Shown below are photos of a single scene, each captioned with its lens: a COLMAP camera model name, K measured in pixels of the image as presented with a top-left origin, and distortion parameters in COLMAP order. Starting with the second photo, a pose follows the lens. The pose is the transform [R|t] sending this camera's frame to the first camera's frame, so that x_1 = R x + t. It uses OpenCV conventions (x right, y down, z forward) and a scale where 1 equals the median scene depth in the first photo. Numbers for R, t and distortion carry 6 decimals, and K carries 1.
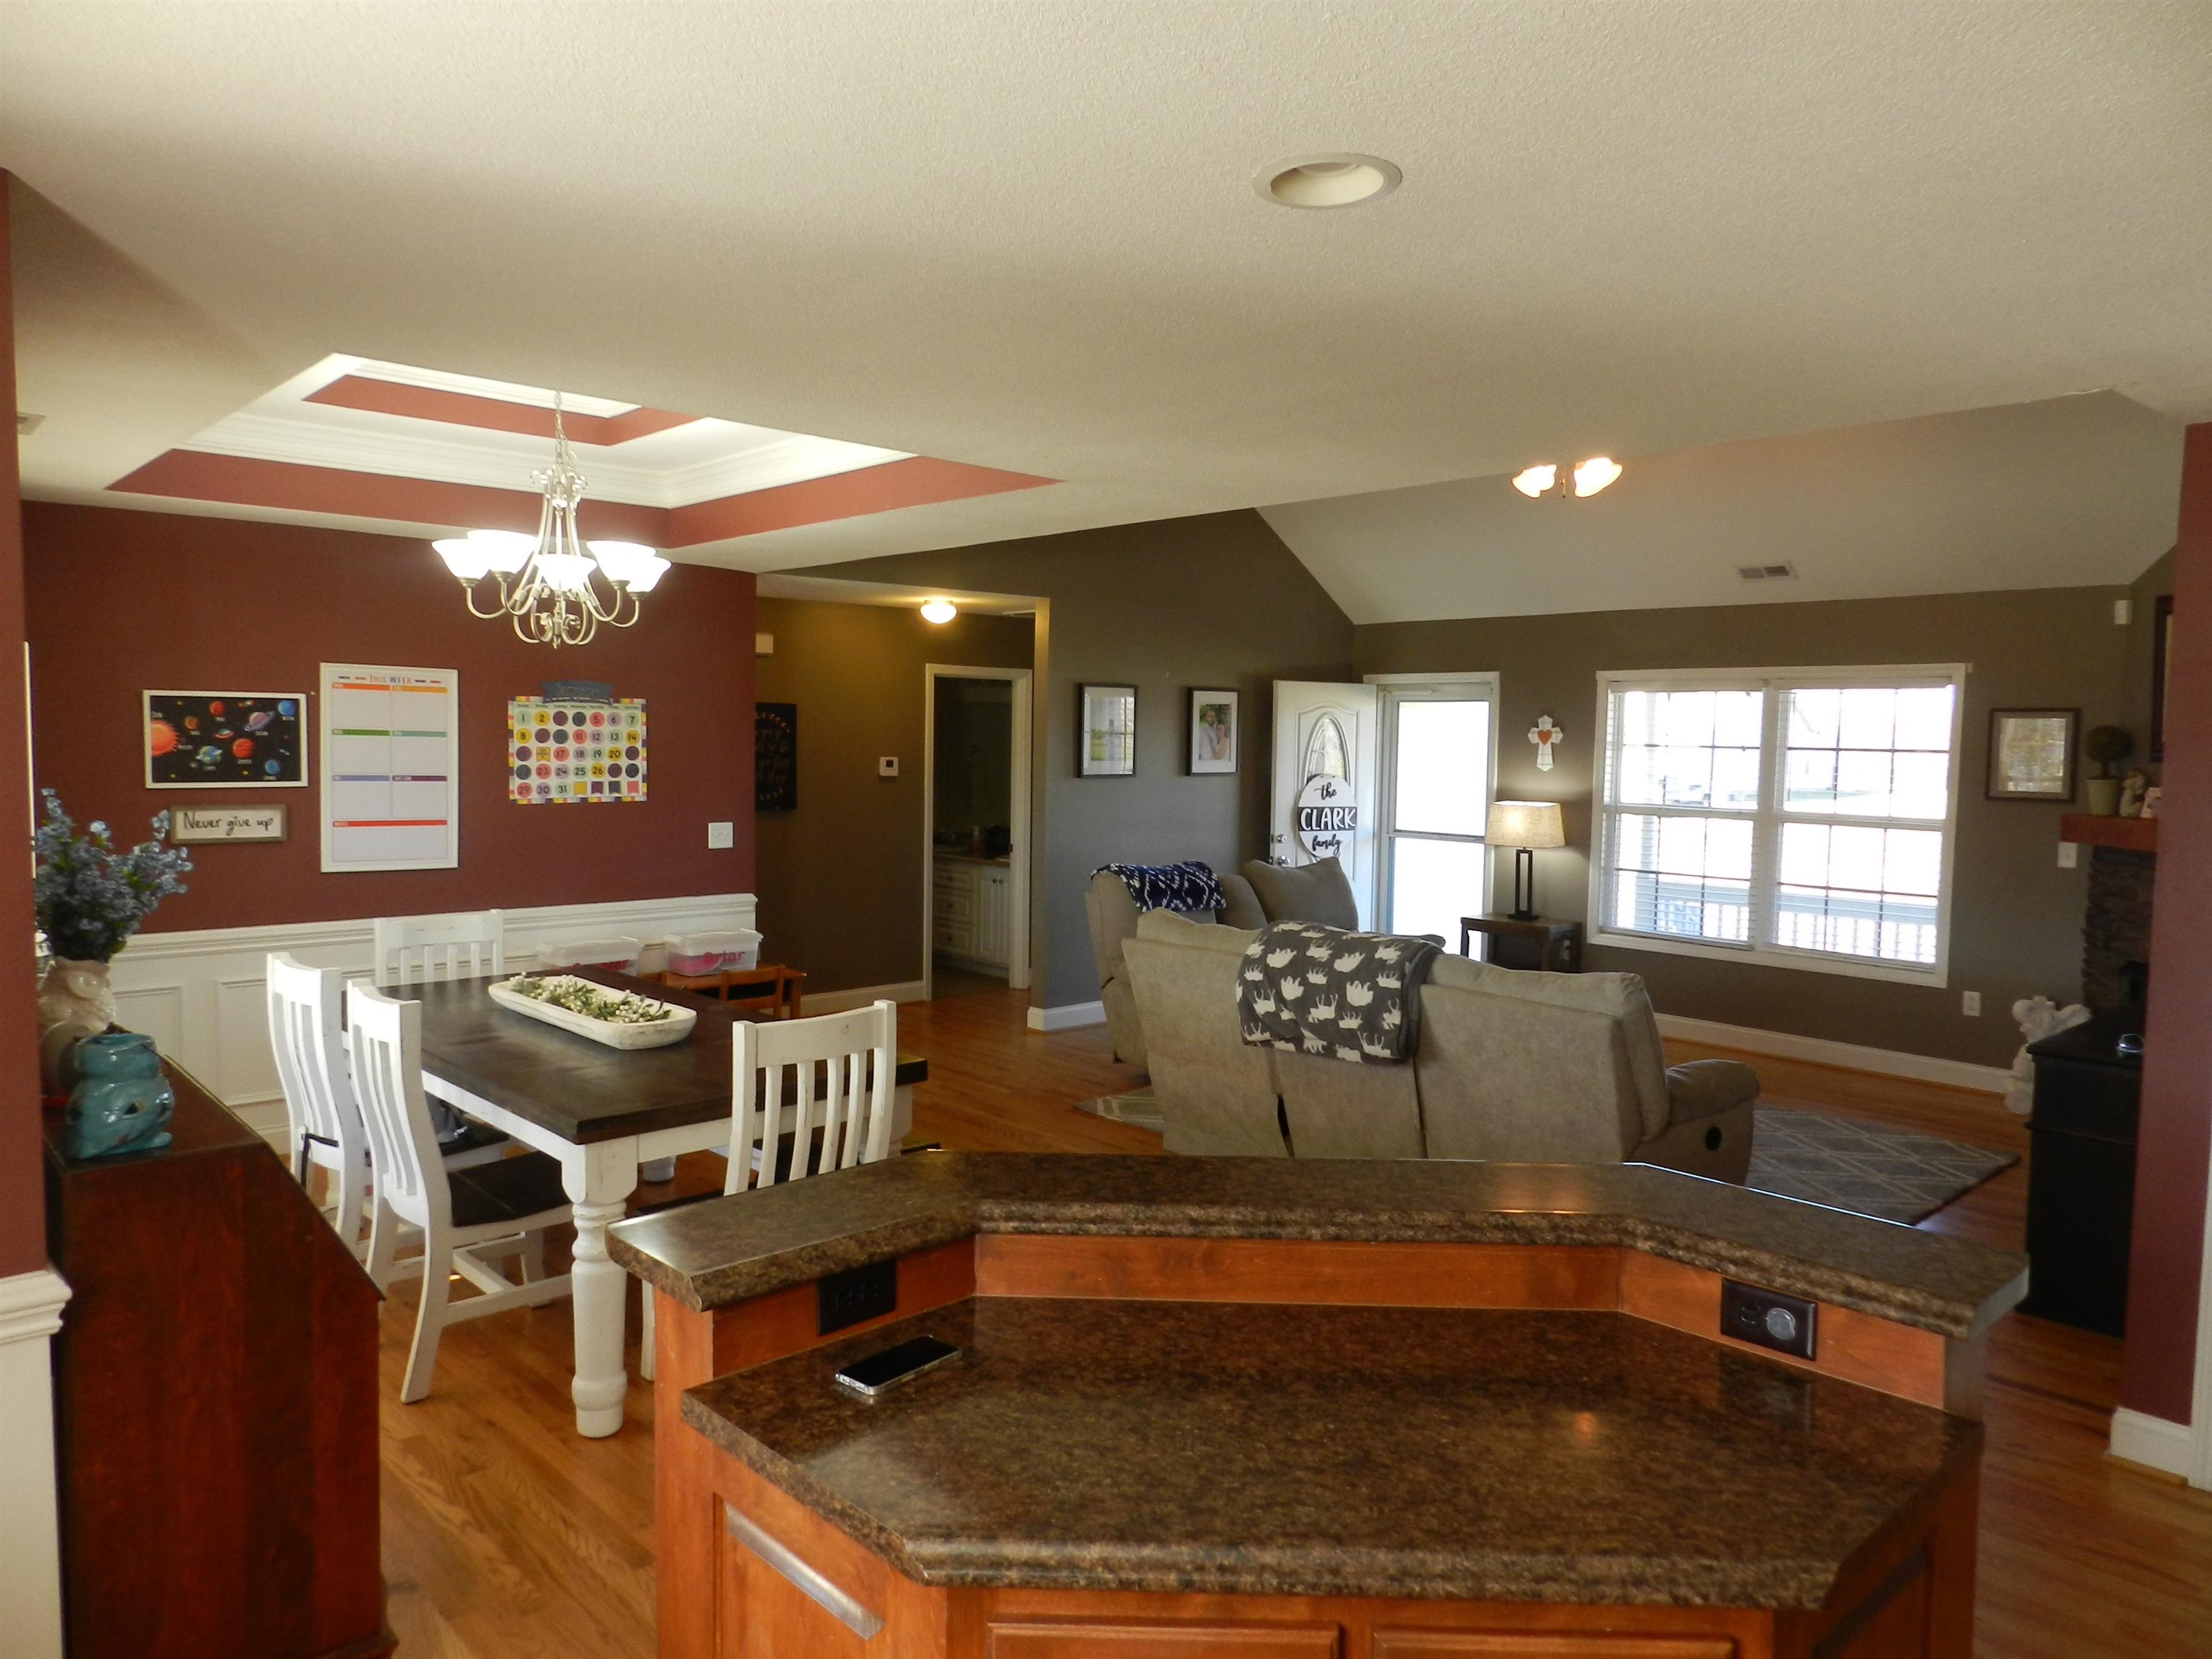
lens RADIAL K [[1501.1, 0, 1112.0], [0, 1501.1, 822.6], [0, 0, 1]] dist [0.015872, -0.002895]
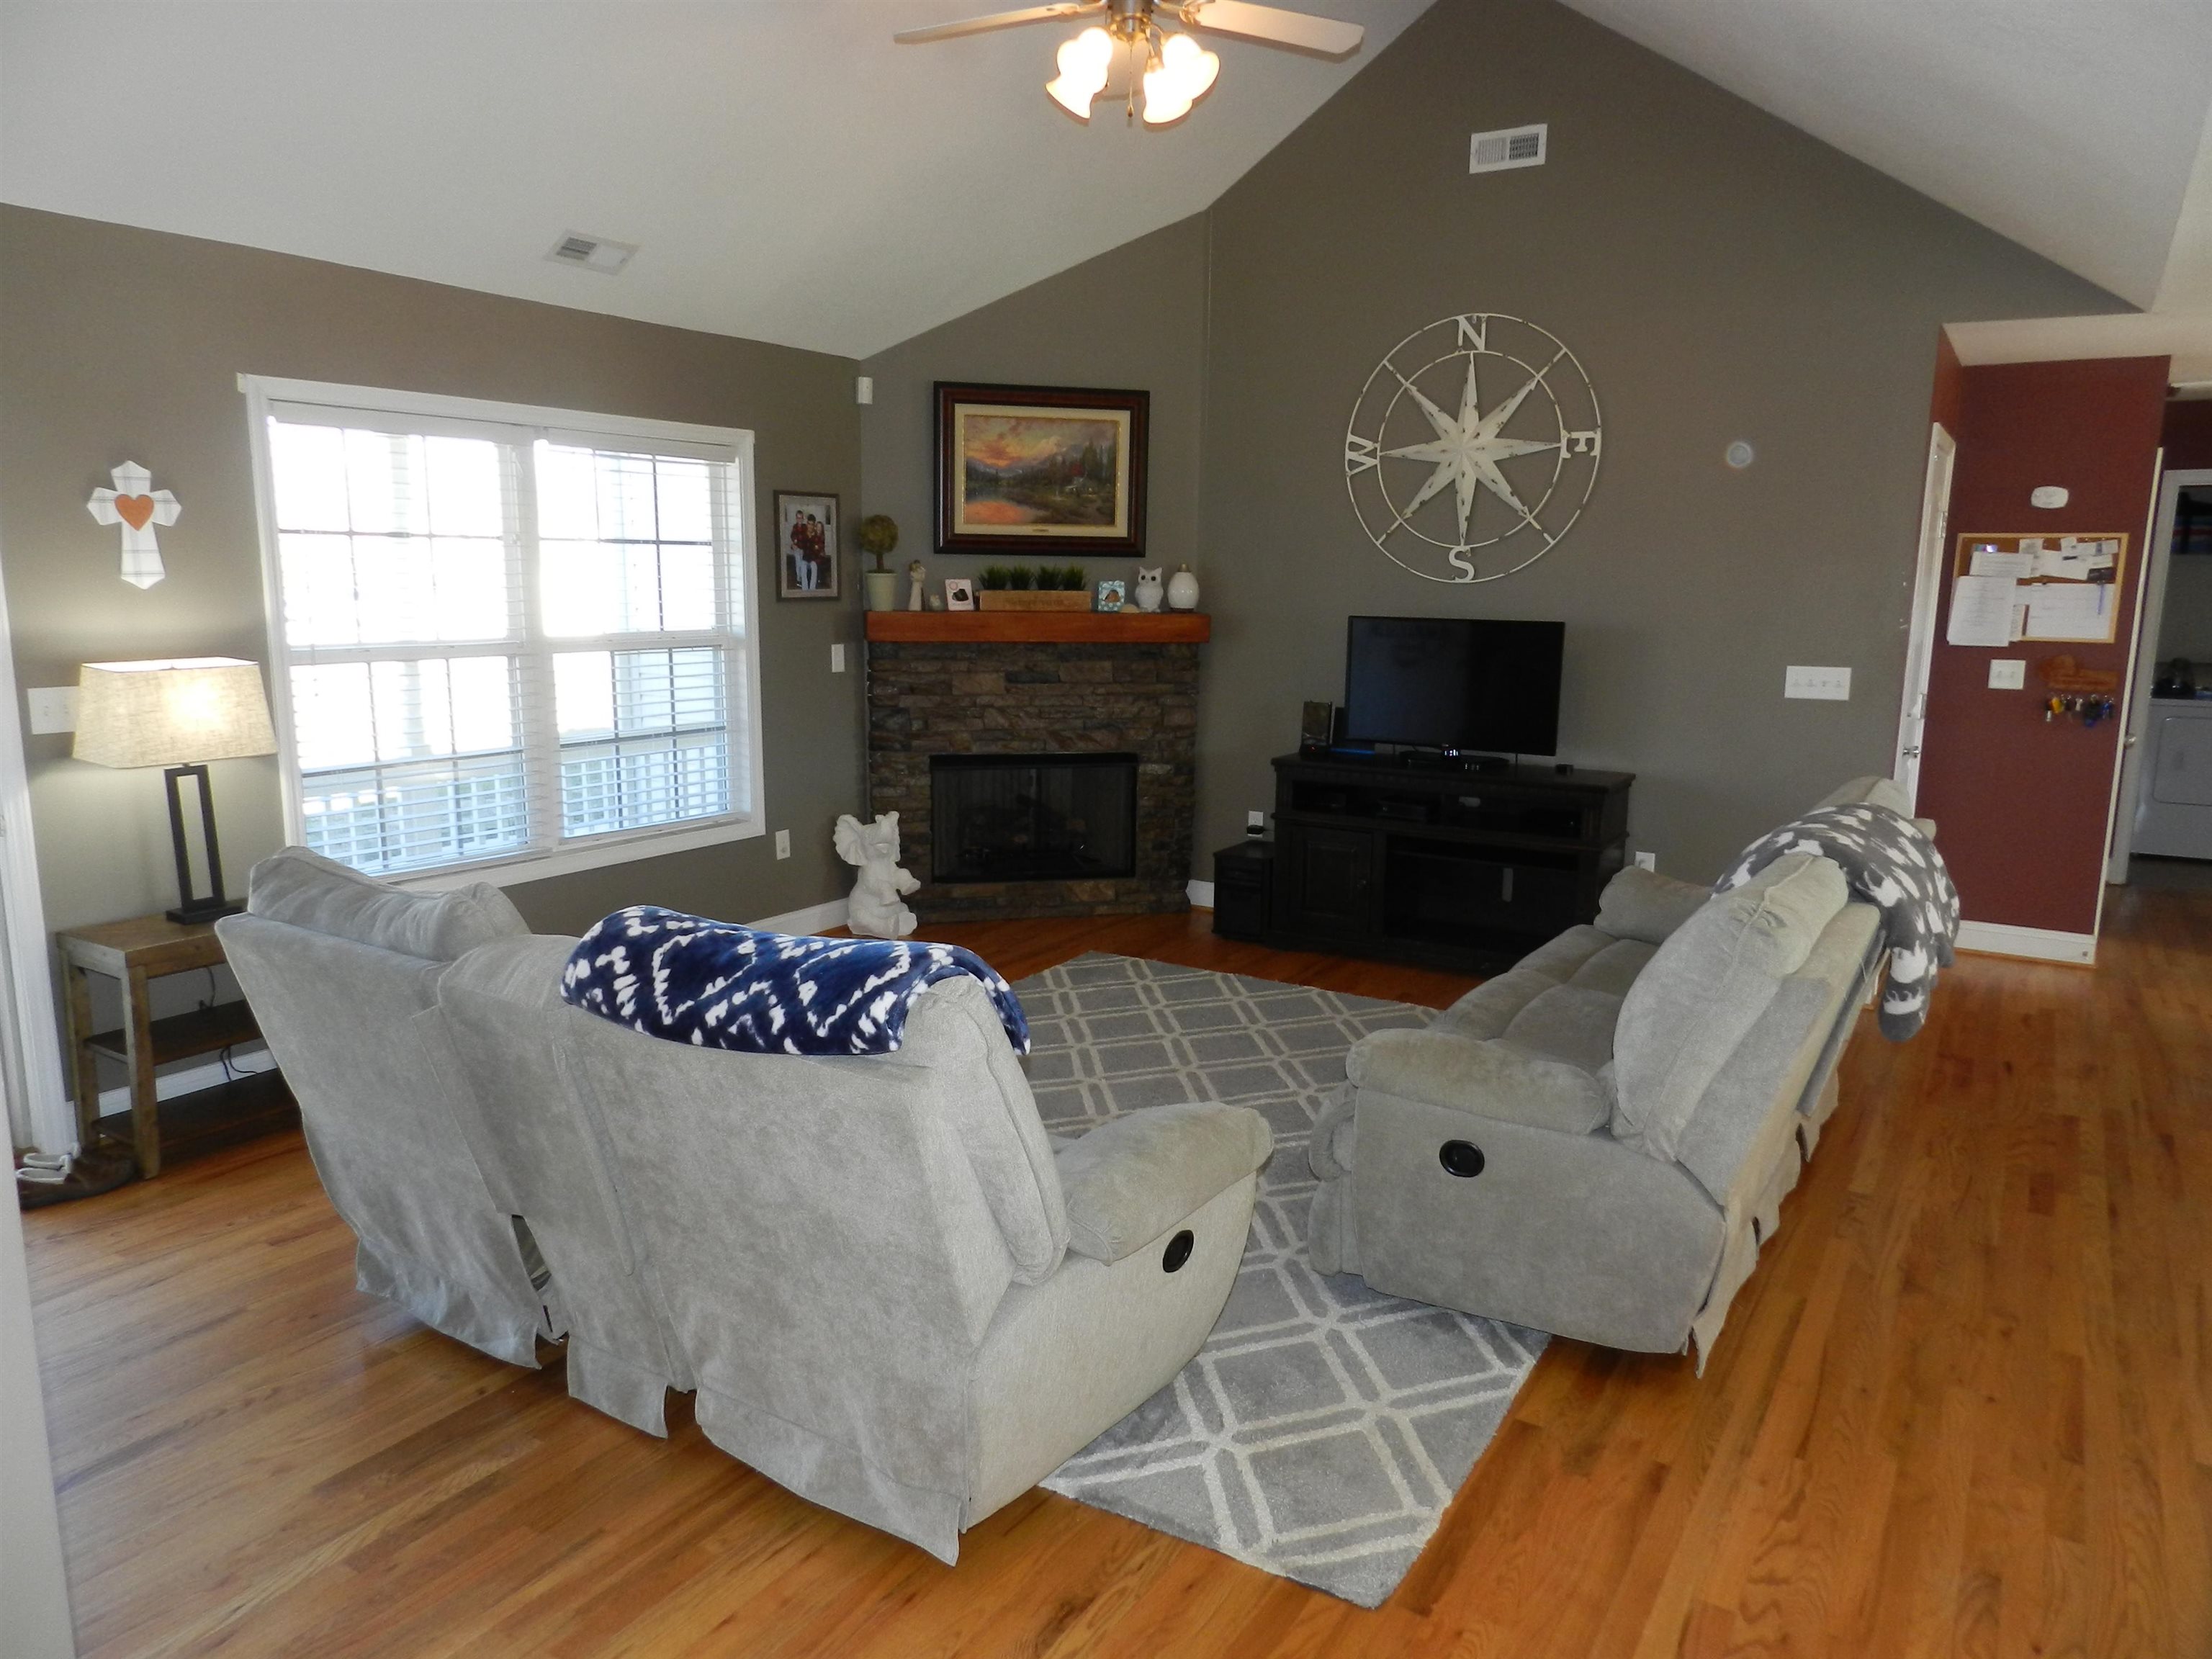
lens RADIAL K [[1501.1, 0, 1102.7], [0, 1501.1, 831.3], [0, 0, 1]] dist [0.015872, -0.002895]
pose [[-0.258125, -0.187765, 0.947690, -0.309454], [0.043920, 0.977637, 0.205661, -0.059677], [-0.965113, 0.094709, -0.244106, 1.148418]]
